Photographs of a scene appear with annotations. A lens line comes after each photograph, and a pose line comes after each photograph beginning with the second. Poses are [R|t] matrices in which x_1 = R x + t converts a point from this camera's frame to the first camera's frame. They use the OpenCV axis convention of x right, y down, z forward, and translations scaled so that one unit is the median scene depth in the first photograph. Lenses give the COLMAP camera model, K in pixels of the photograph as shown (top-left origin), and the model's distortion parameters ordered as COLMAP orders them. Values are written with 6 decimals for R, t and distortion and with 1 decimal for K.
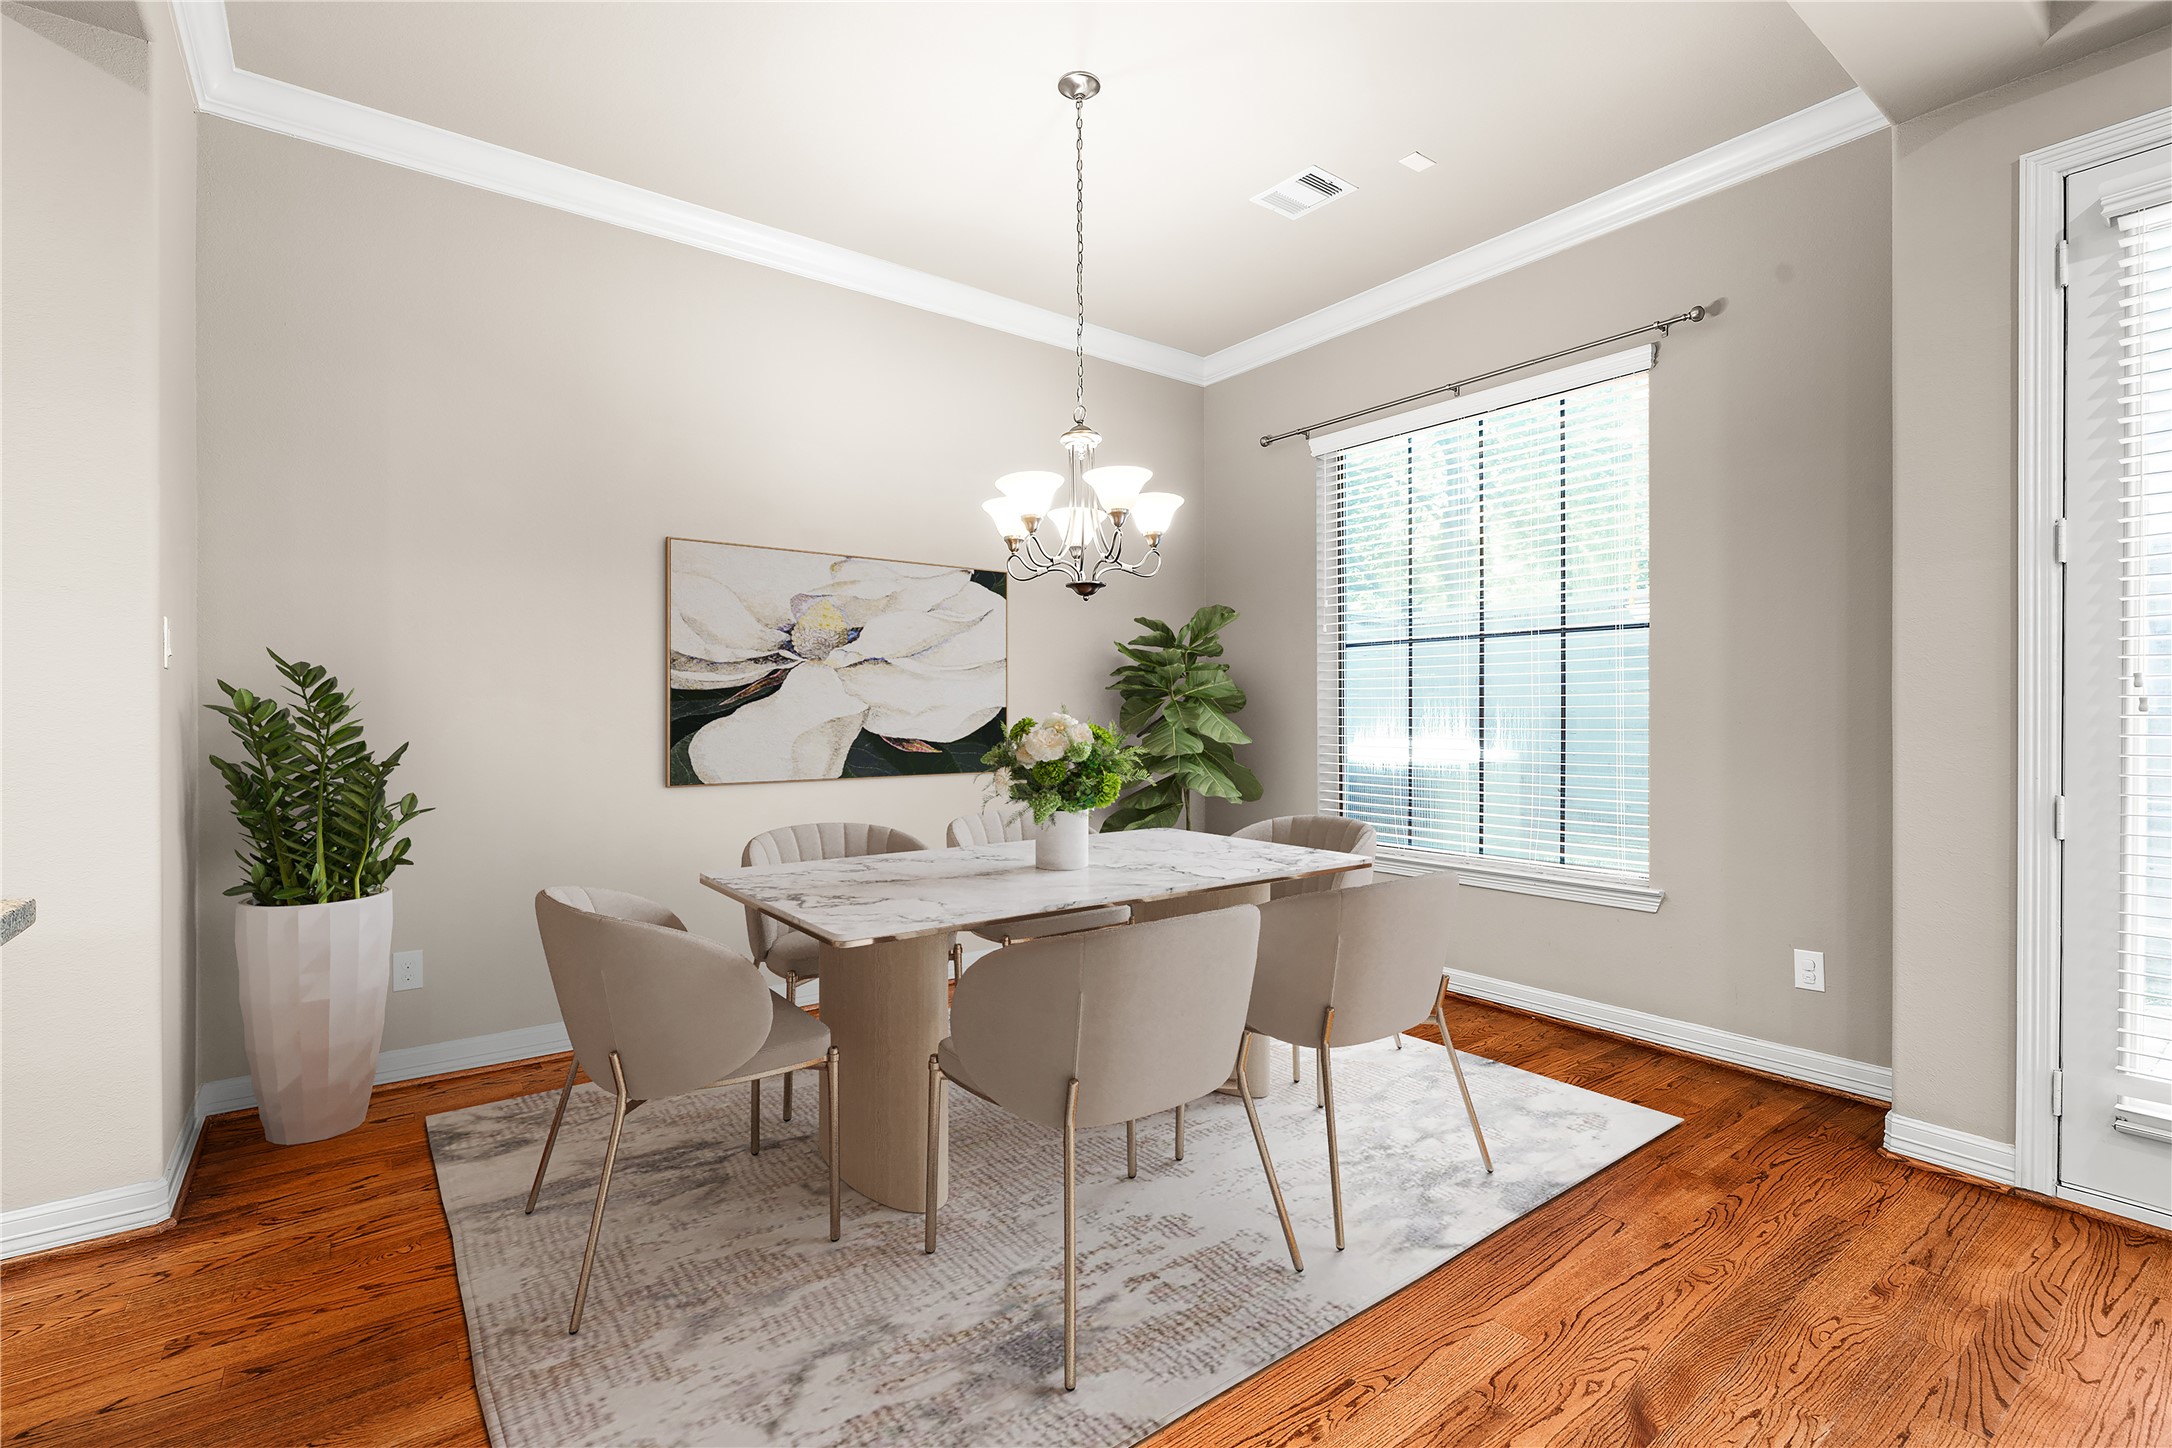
lens RADIAL K [[984.2, 0, 1083.5], [0, 984.2, 718.6], [0, 0, 1]] dist [-0.010717, 0.003496]
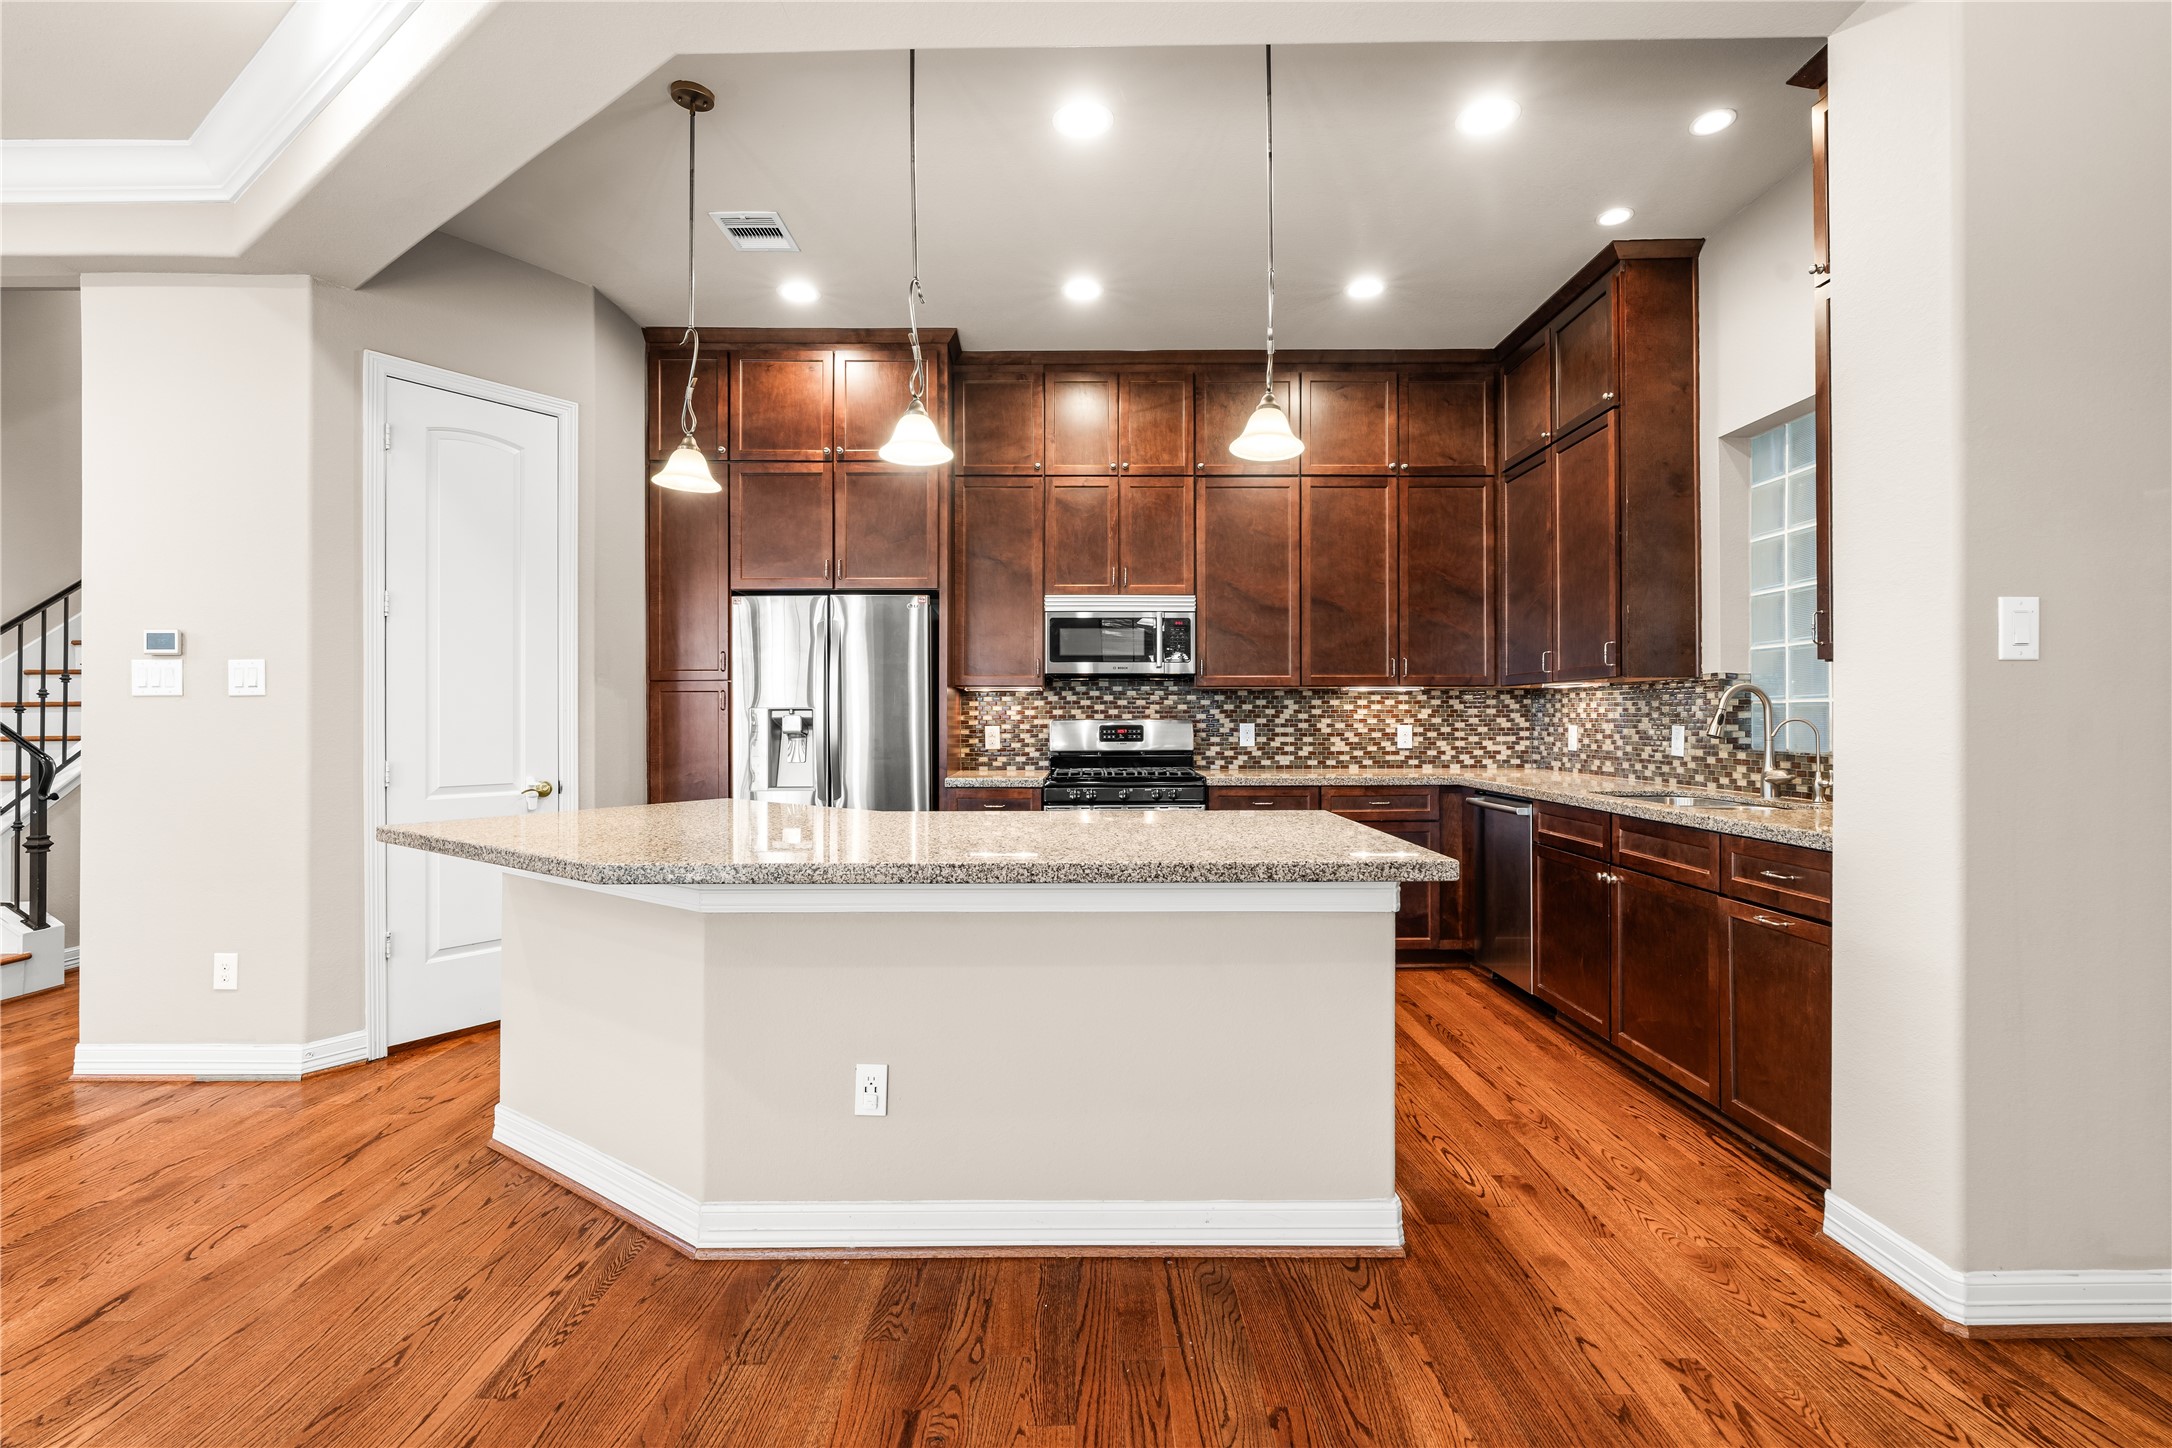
lens RADIAL K [[984.2, 0, 1088.9], [0, 984.2, 710.1], [0, 0, 1]] dist [-0.010717, 0.003496]
pose [[-0.600126, 0.000213, -0.799905, 0.112957], [-0.000805, 0.999999, 0.000871, -0.006555], [0.799905, 0.001167, -0.600126, 0.599997]]
